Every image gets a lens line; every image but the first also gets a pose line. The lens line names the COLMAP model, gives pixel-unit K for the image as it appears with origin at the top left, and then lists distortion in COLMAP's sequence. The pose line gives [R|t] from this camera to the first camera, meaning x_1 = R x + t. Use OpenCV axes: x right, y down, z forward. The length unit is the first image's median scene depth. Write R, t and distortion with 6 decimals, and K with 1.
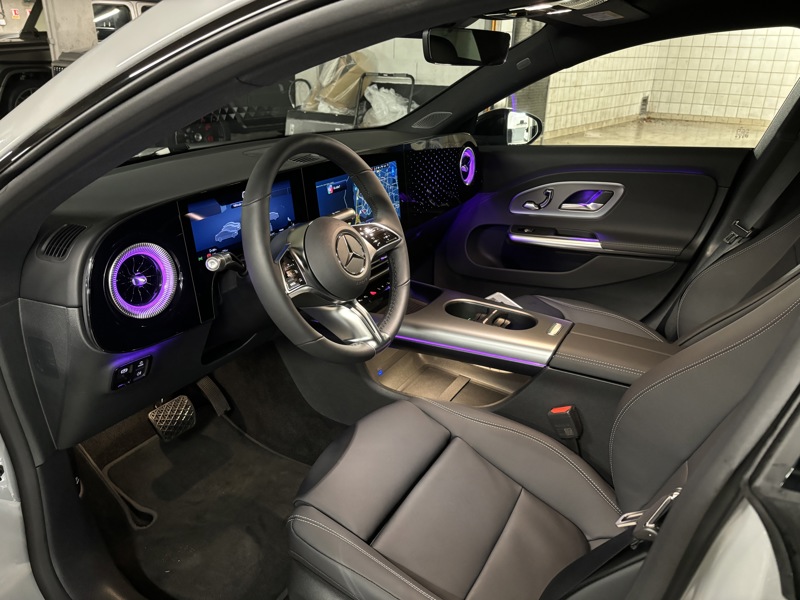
lens RADIAL K [[608.0, 0, 403.9], [0, 608.0, 296.8], [0, 0, 1]] dist [0.087381, -0.164184]
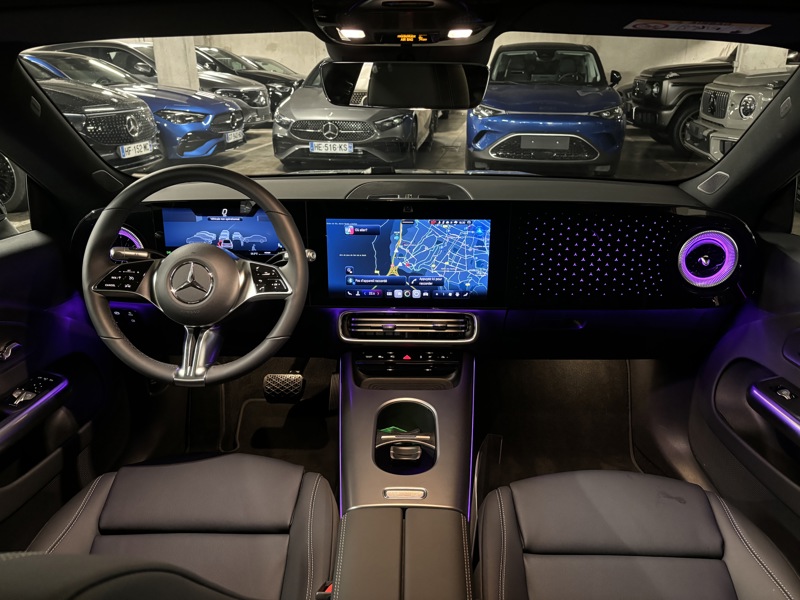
lens RADIAL K [[608.0, 0, 403.9], [0, 608.0, 296.8], [0, 0, 1]] dist [0.087381, -0.164184]
pose [[0.462795, 0.298184, -0.834810, 0.511022], [-0.323603, 0.933566, 0.154062, -0.173438], [0.825289, 0.198848, 0.528543, 0.403404]]
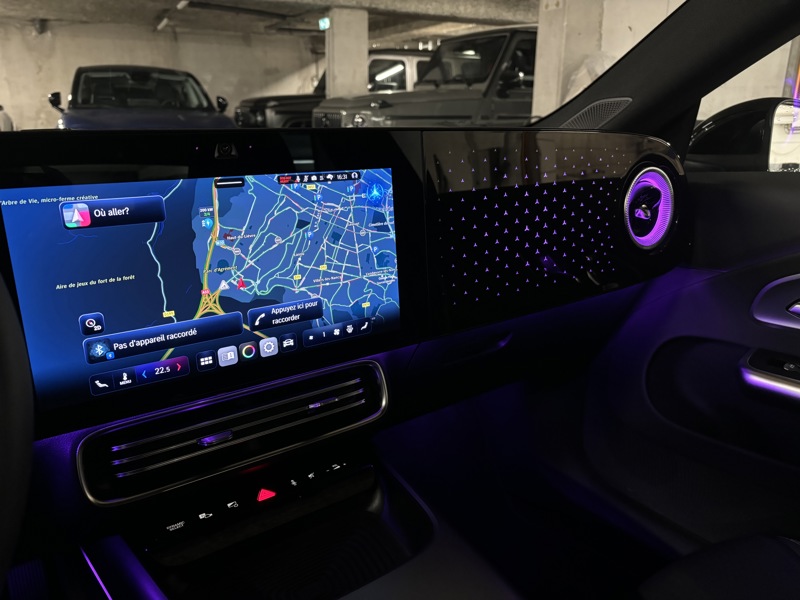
lens RADIAL K [[608.0, 0, 403.9], [0, 608.0, 296.8], [0, 0, 1]] dist [0.087381, -0.164184]
pose [[0.900307, 0.113874, -0.420095, 0.139402], [-0.152995, 0.986373, -0.060510, -0.093955], [0.407480, 0.118750, 0.905460, 0.522635]]
